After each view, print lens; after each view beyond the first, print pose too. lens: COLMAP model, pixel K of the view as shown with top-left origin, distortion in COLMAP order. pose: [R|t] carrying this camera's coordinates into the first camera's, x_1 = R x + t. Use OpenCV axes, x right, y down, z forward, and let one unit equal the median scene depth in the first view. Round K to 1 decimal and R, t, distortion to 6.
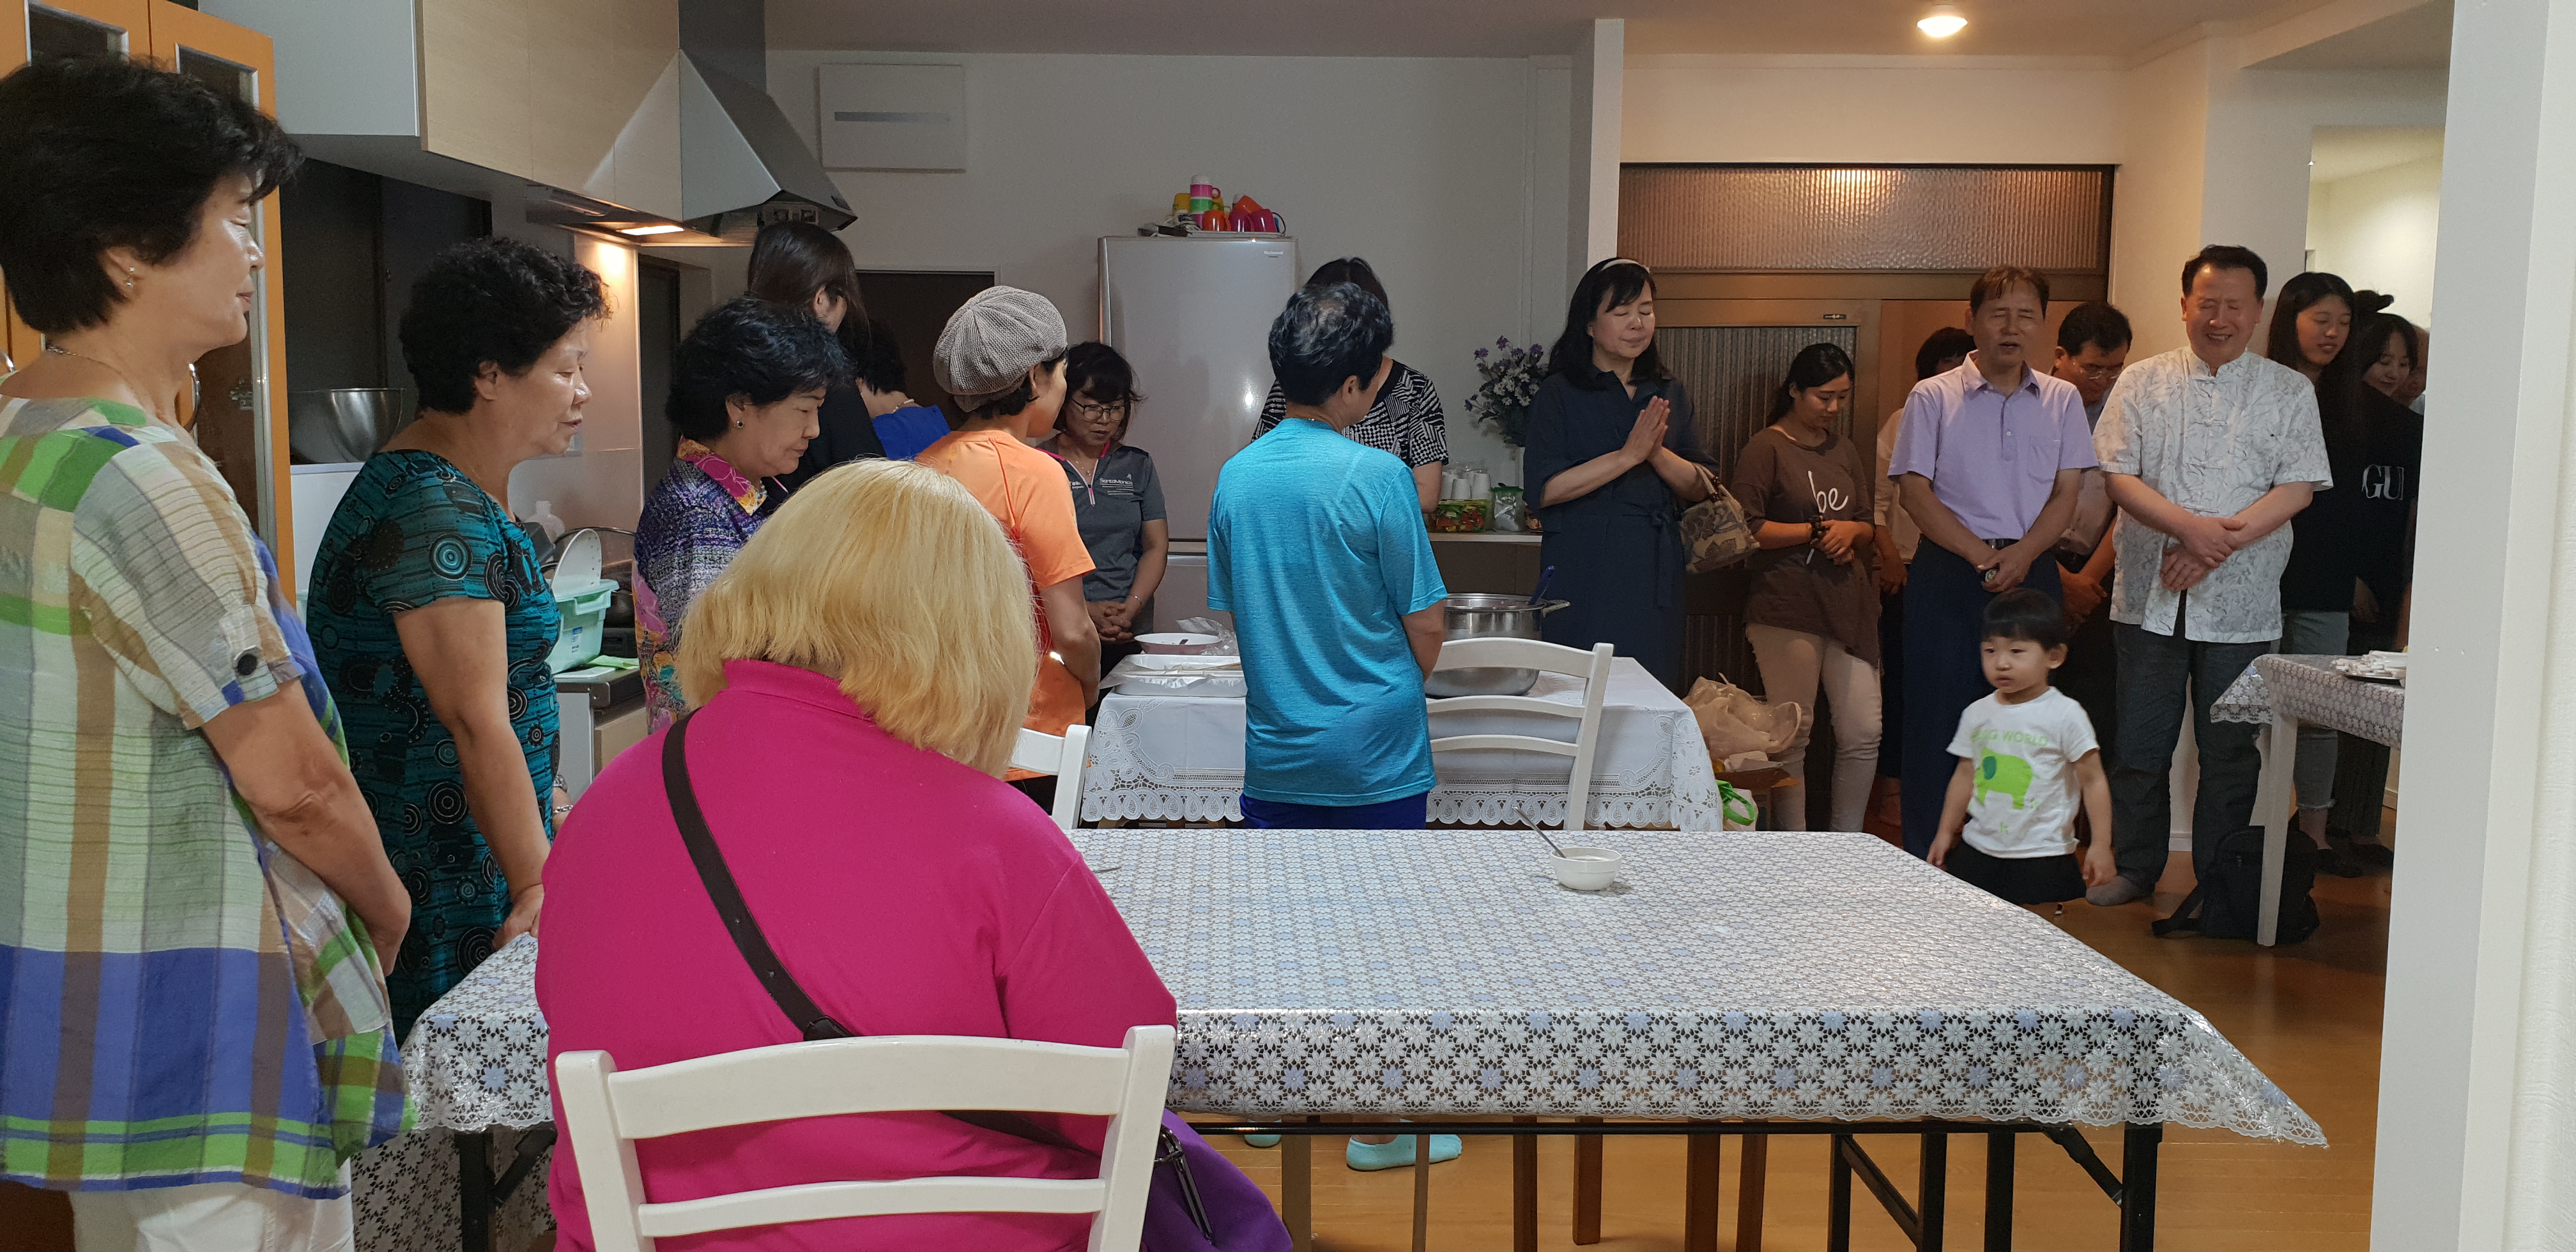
lens RADIAL K [[2088.0, 0, 1199.6], [0, 2088.0, 617.0], [0, 0, 1]] dist [0.183386, -0.301235]
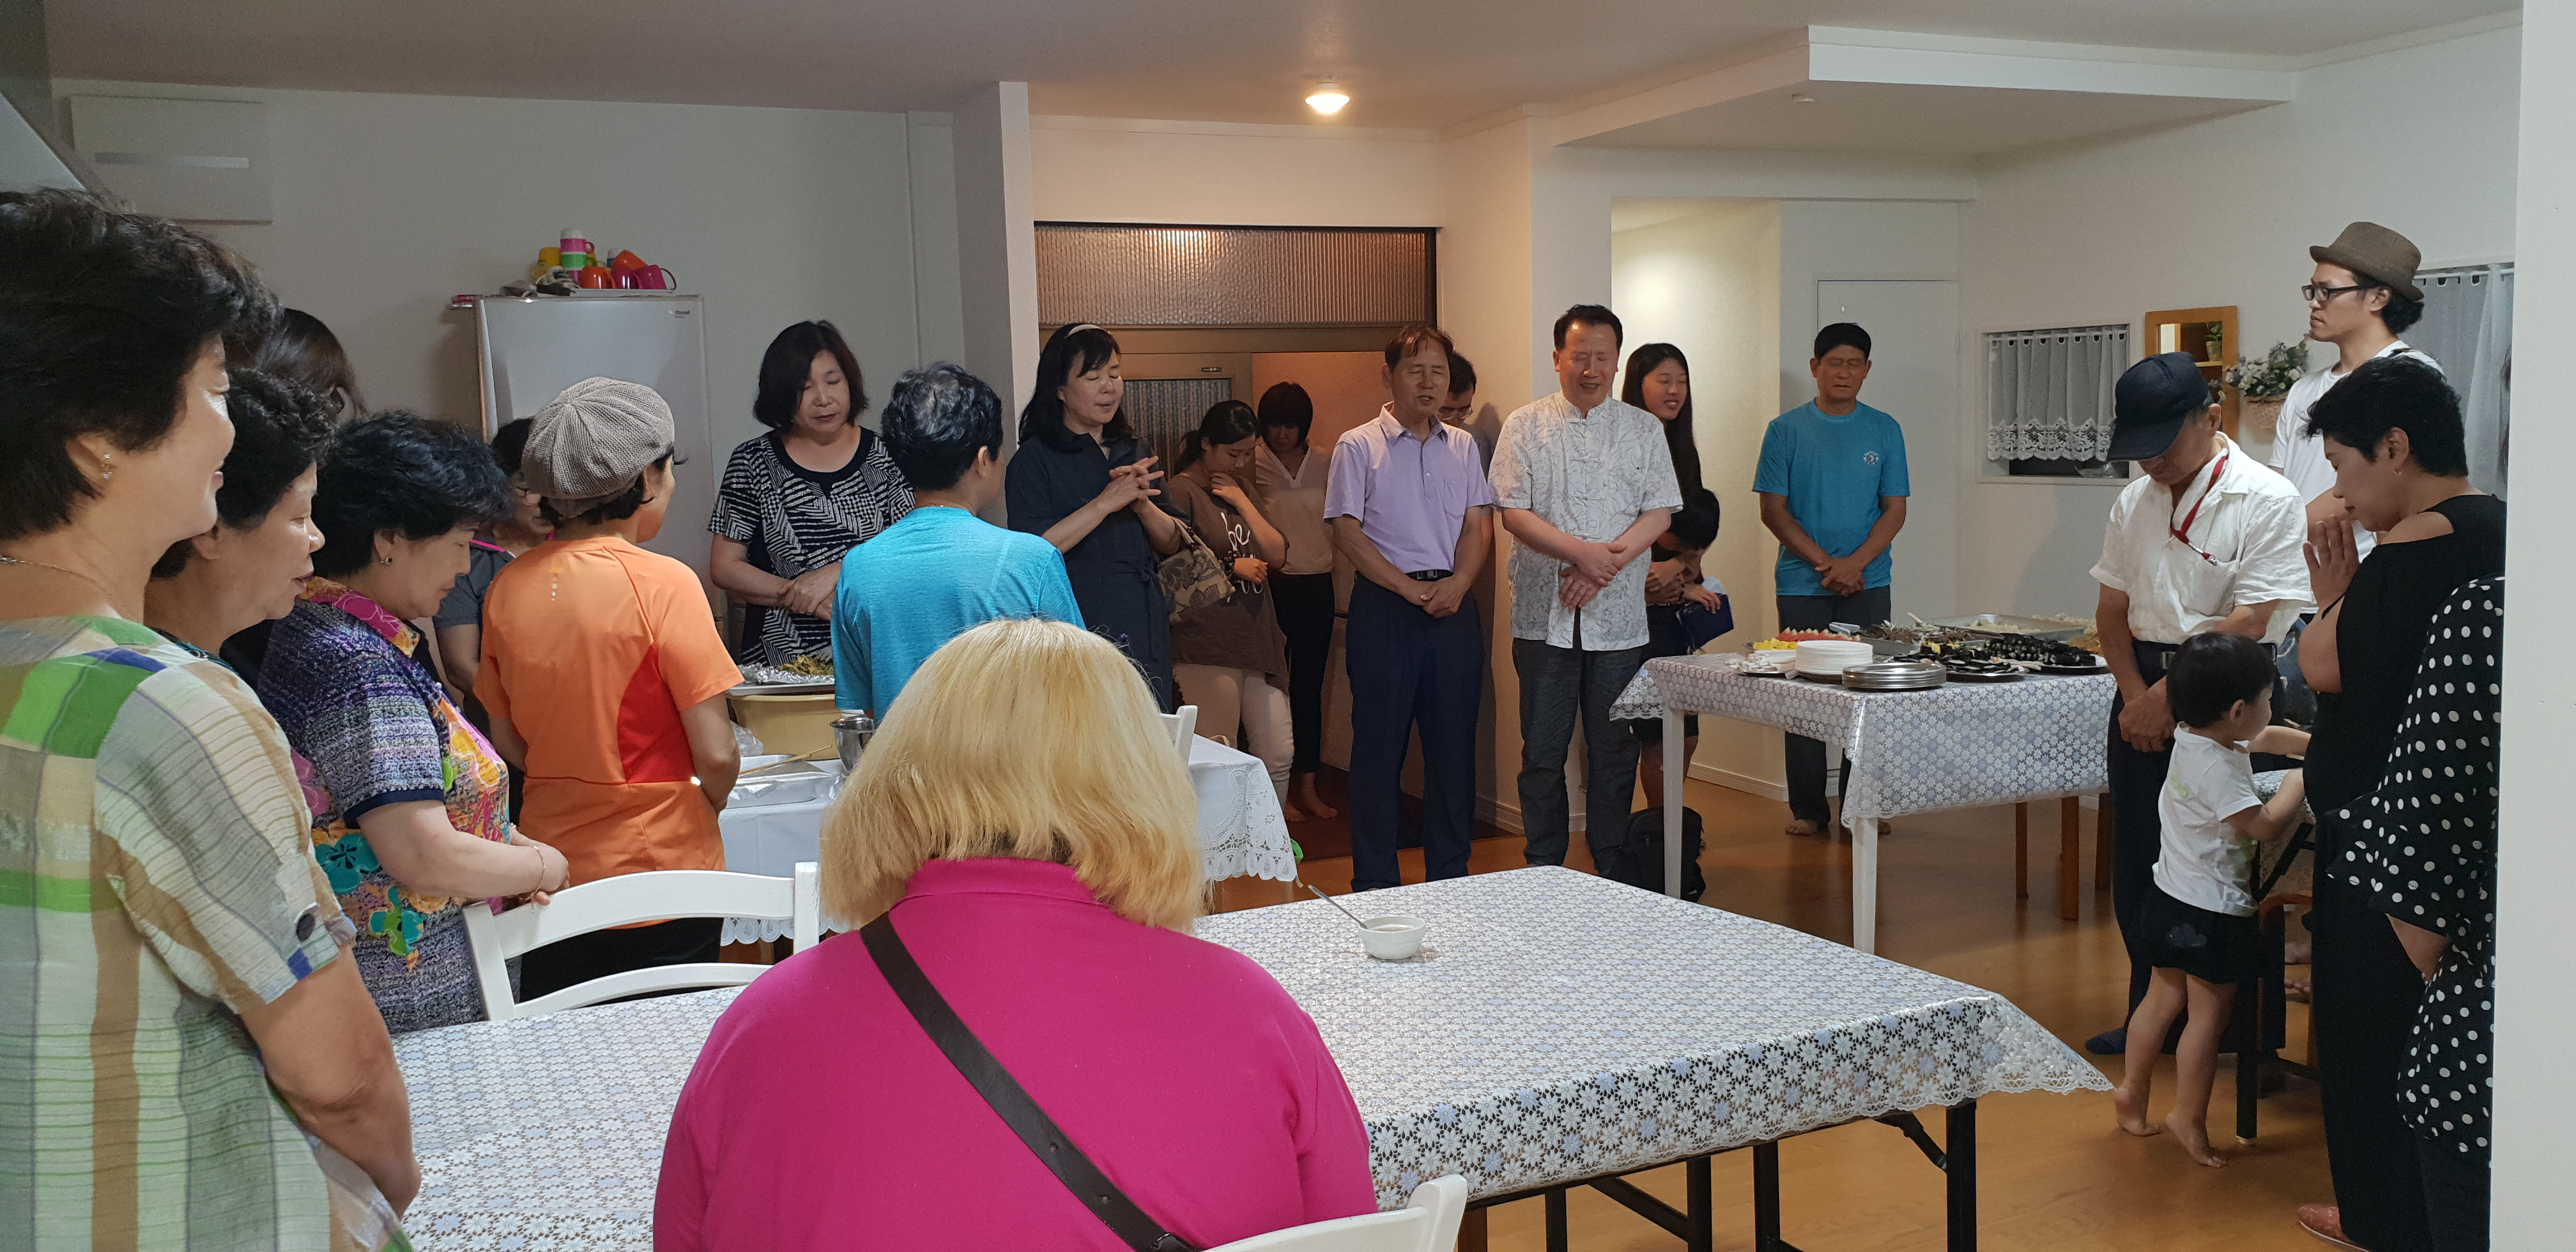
lens RADIAL K [[2112.4, 0, 1297.0], [0, 2112.4, 633.2], [0, 0, 1]] dist [0.110805, -0.340386]
pose [[0.913426, -0.077706, 0.399518, -0.130372], [0.081213, 0.996663, 0.008172, -0.020830], [-0.398820, 0.024981, 0.916689, 0.029993]]
